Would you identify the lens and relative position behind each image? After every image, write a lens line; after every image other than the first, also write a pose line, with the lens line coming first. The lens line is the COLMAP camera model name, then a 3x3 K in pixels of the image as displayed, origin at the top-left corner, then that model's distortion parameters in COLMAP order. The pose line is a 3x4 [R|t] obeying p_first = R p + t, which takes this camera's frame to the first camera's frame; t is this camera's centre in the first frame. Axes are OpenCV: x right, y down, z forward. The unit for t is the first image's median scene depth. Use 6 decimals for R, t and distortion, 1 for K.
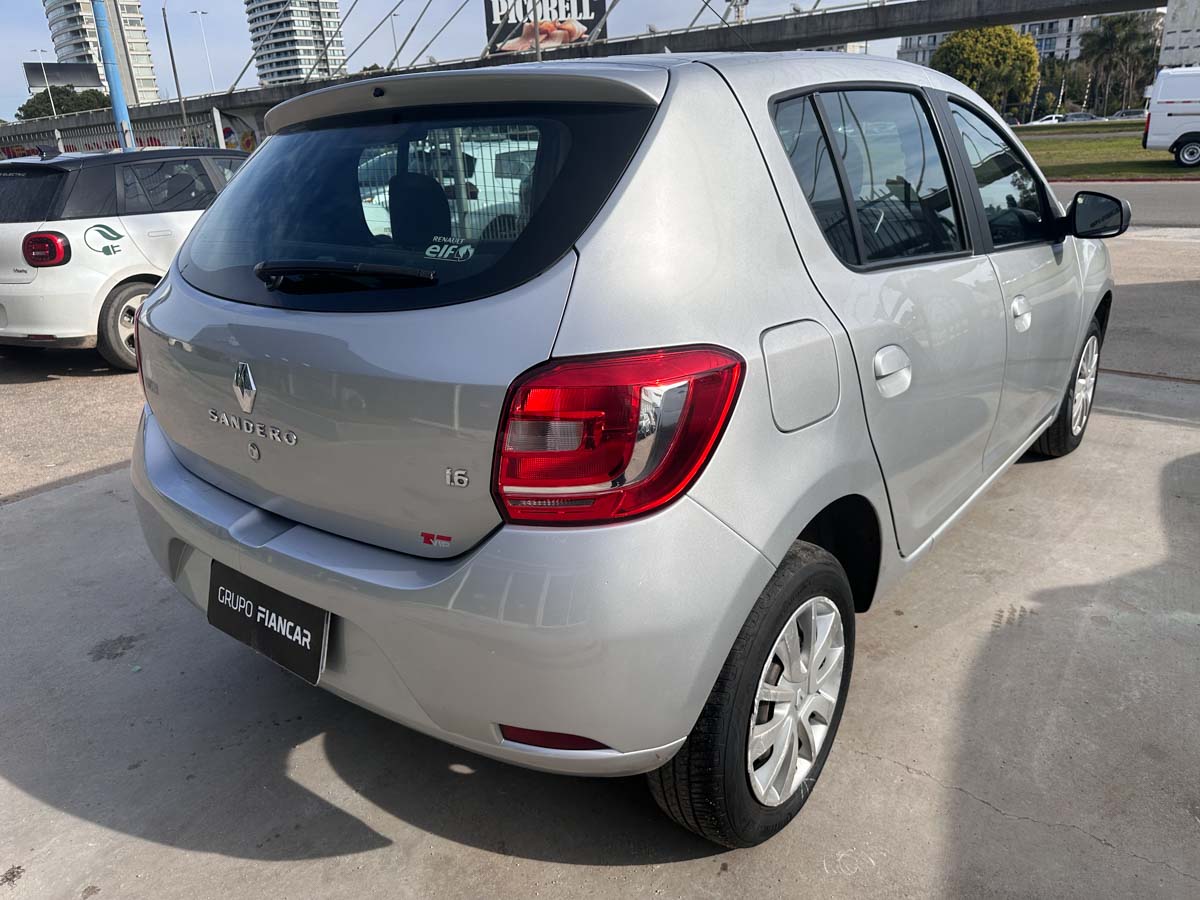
lens RADIAL K [[835.5, 0, 600.0], [0, 835.5, 450.0], [0, 0, 1]] dist [0.001039, -0.004616]
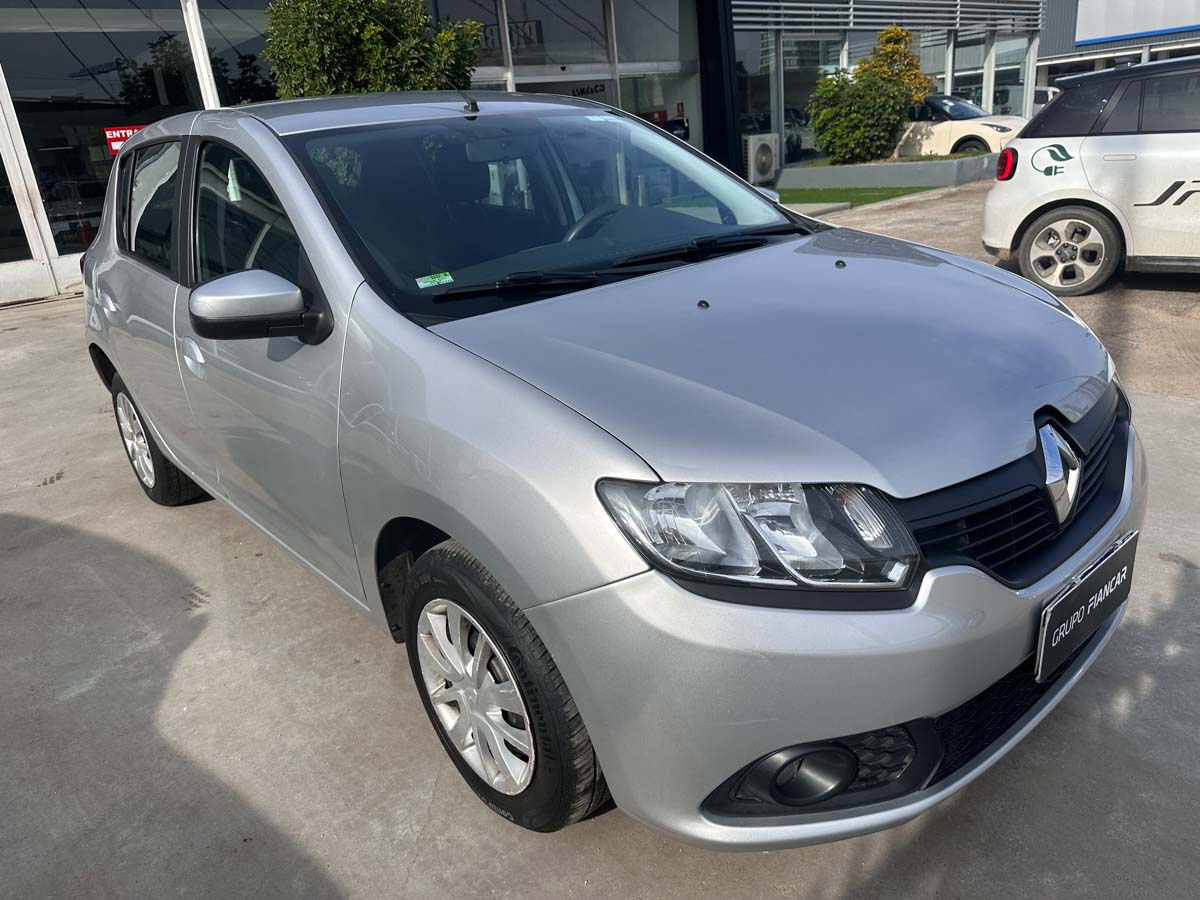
lens RADIAL K [[855.9, 0, 600.0], [0, 855.9, 450.0], [0, 0, 1]] dist [-0.014051, -0.001792]
pose [[-0.156736, 0.399051, -0.903433, 1.871794], [-0.250126, 0.868880, 0.427183, -0.828910], [0.955443, 0.292927, -0.036371, 2.055071]]
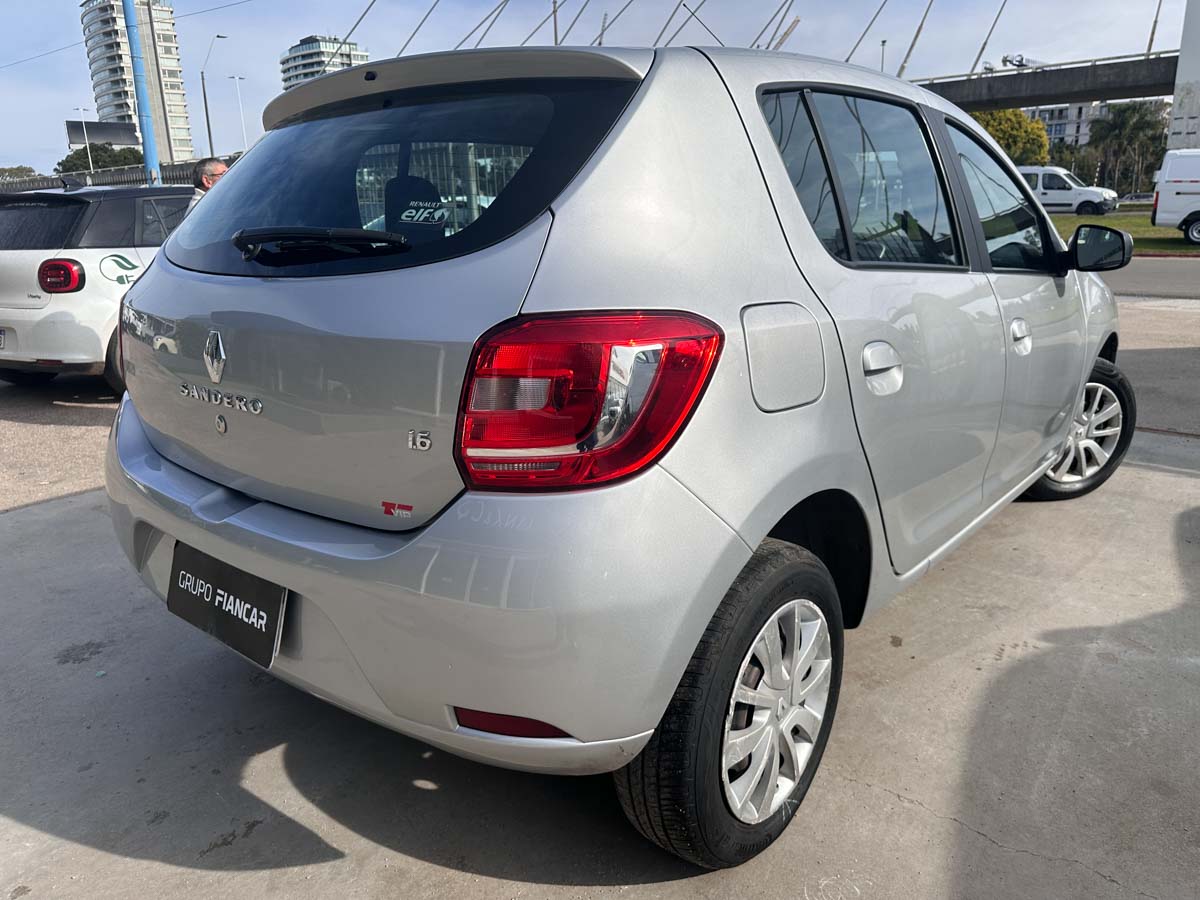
lens RADIAL K [[836.6, 0, 600.0], [0, 836.6, 450.0], [0, 0, 1]] dist [-0.001322, -0.003248]
pose [[0.999425, 0.030874, -0.013980, 0.034510], [-0.031860, 0.996535, -0.076828, 0.077056], [0.011560, 0.077230, 0.996946, 0.030883]]
